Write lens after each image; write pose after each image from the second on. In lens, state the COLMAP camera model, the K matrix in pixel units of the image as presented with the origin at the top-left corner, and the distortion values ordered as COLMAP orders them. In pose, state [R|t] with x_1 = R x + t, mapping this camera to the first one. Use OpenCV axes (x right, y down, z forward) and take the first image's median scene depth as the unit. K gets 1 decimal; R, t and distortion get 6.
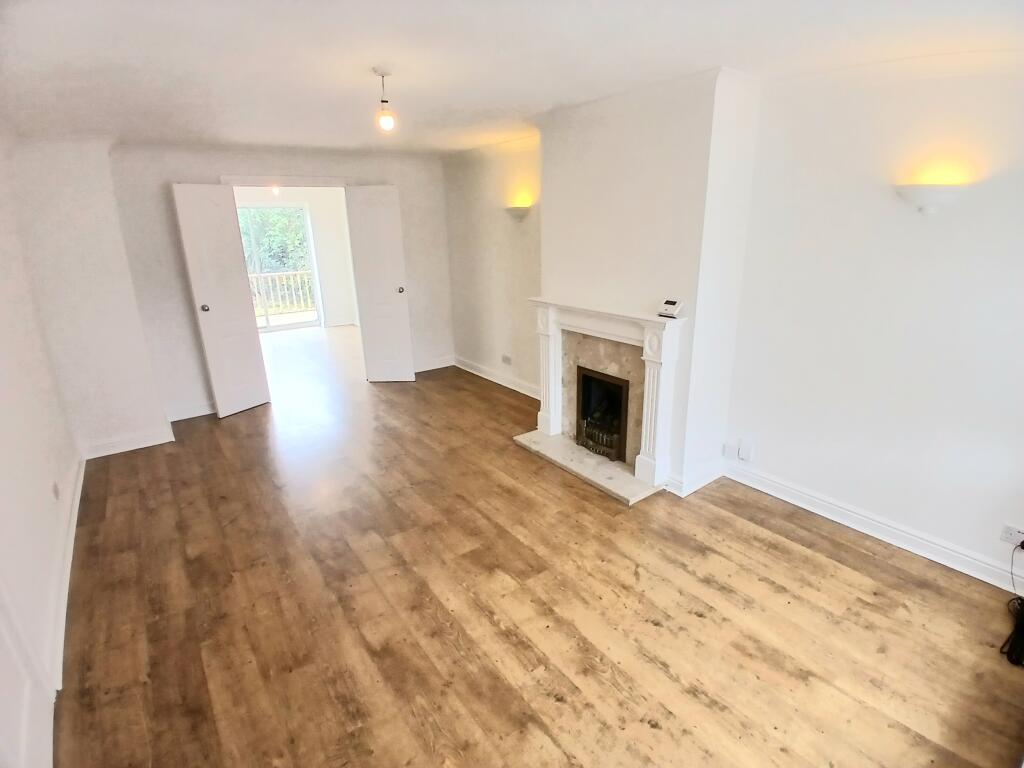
lens RADIAL K [[506.0, 0, 524.4], [0, 506.0, 381.3], [0, 0, 1]] dist [-0.003225, -0.035860]
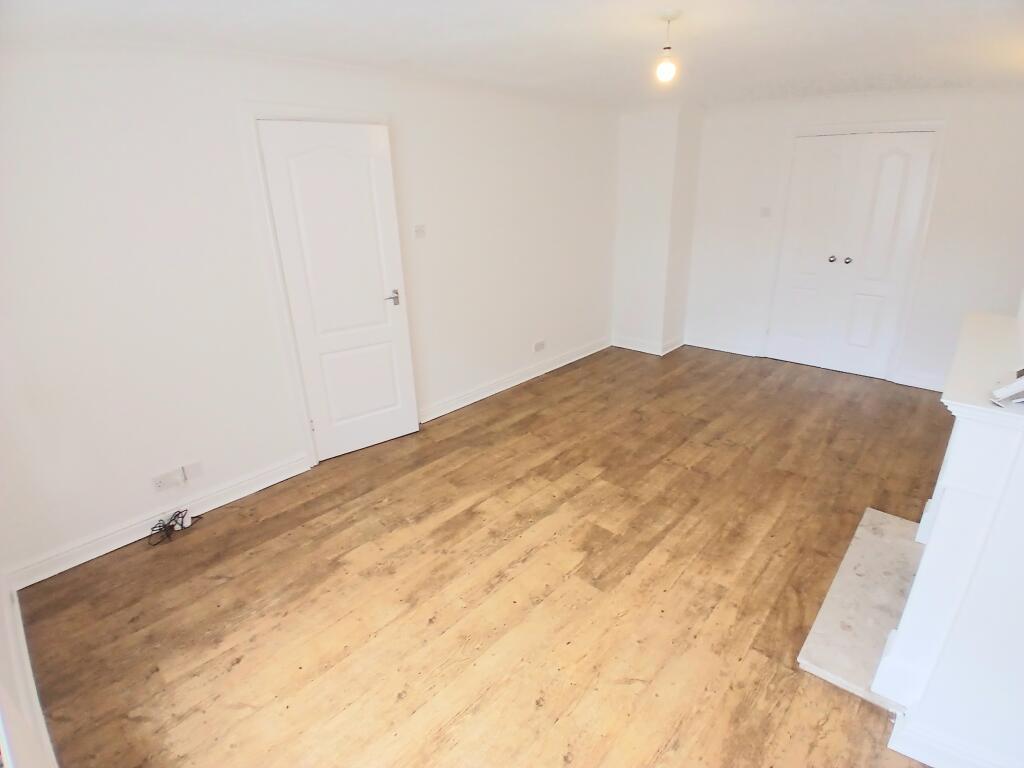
lens RADIAL K [[506.0, 0, 524.4], [0, 506.0, 381.3], [0, 0, 1]] dist [-0.003225, -0.035860]
pose [[0.181506, 0.356375, -0.916544, 0.645991], [-0.272402, 0.913774, 0.301354, -0.170127], [0.944909, 0.194971, 0.262933, 0.543488]]
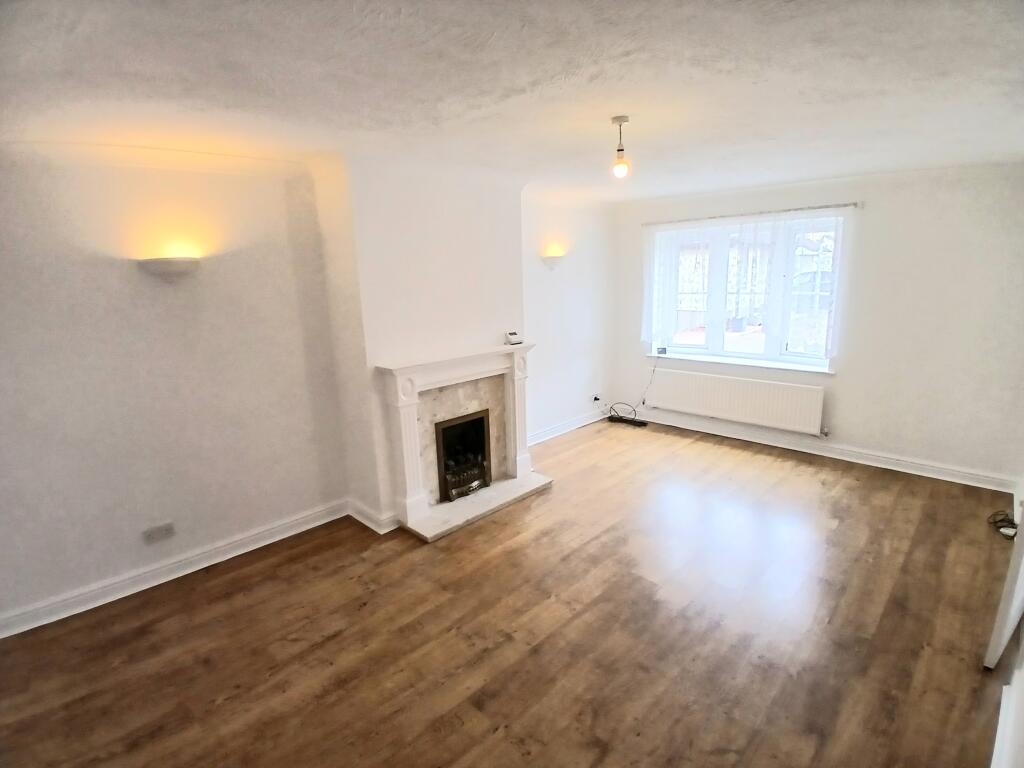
lens RADIAL K [[506.0, 0, 524.4], [0, 506.0, 381.3], [0, 0, 1]] dist [-0.003225, -0.035860]
pose [[-0.150921, -0.180308, 0.971963, -1.144169], [0.328047, 0.918373, 0.221304, -0.357369], [-0.932528, 0.352249, -0.079452, 1.228205]]
